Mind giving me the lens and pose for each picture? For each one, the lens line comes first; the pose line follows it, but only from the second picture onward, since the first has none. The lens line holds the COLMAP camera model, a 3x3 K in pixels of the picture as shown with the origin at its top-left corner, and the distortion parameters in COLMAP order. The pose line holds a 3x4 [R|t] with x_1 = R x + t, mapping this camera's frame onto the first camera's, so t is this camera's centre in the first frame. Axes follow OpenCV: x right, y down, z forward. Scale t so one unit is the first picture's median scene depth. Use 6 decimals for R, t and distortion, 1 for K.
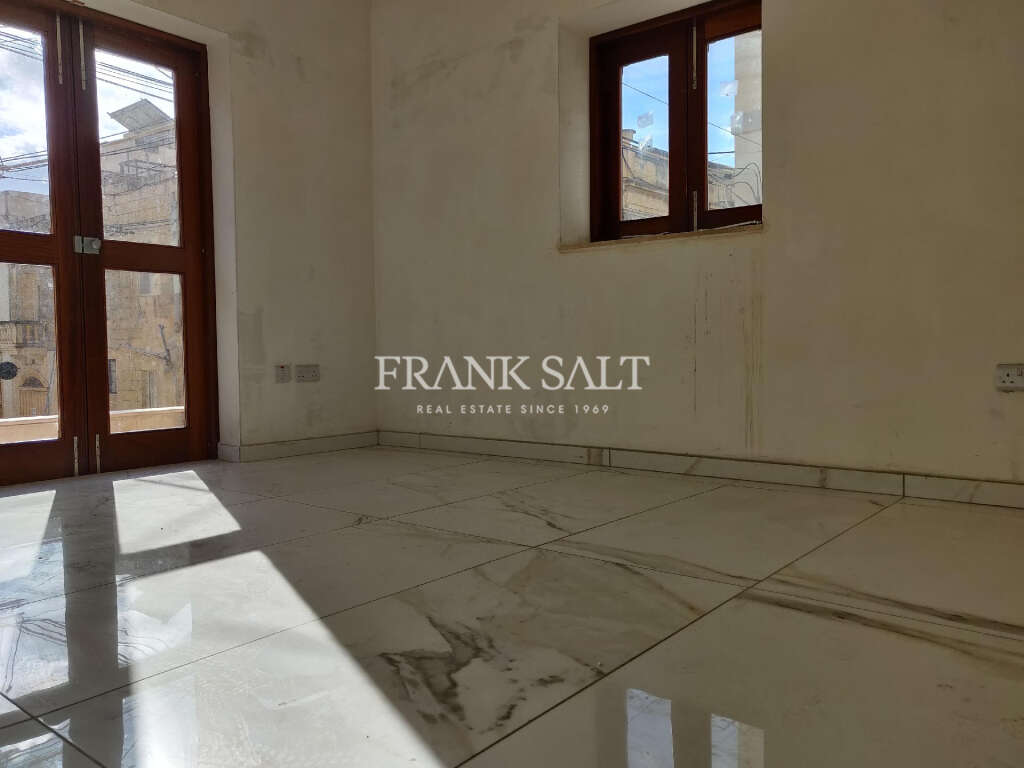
lens RADIAL K [[795.1, 0, 512.0], [0, 795.1, 384.0], [0, 0, 1]] dist [-0.002368, 0.006463]
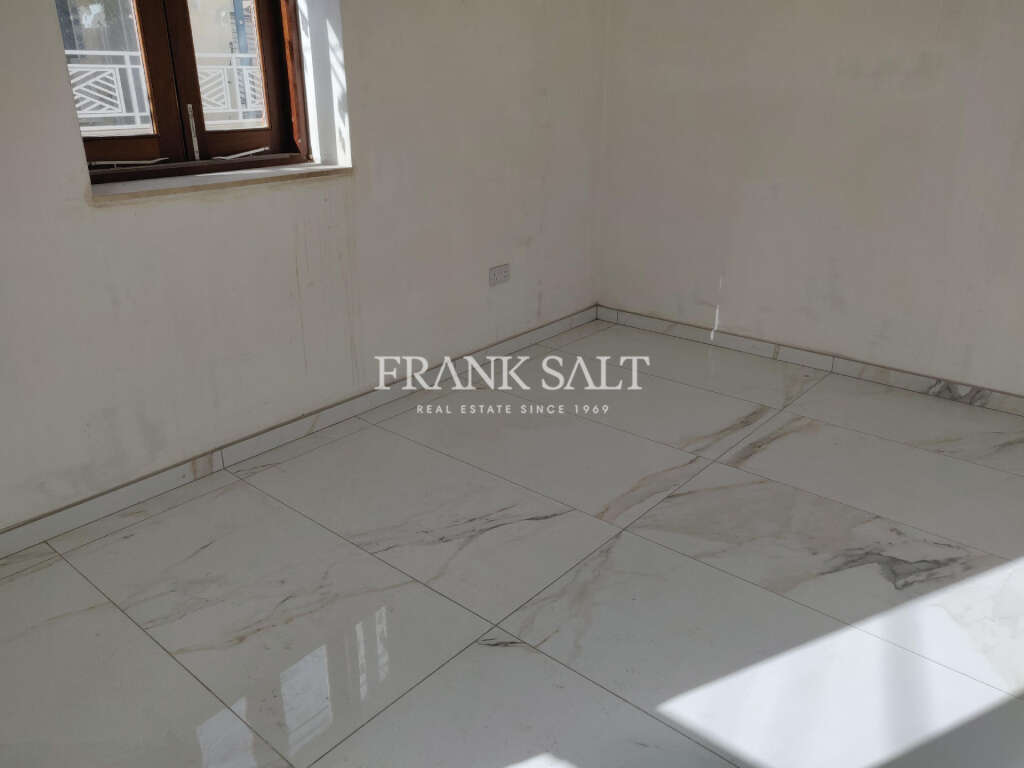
lens RADIAL K [[795.1, 0, 512.0], [0, 795.1, 384.0], [0, 0, 1]] dist [-0.002368, 0.006463]
pose [[0.025047, -0.348451, 0.936992, -1.299530], [0.052994, 0.936431, 0.346826, -0.525988], [-0.998281, 0.040968, 0.041921, 1.464163]]
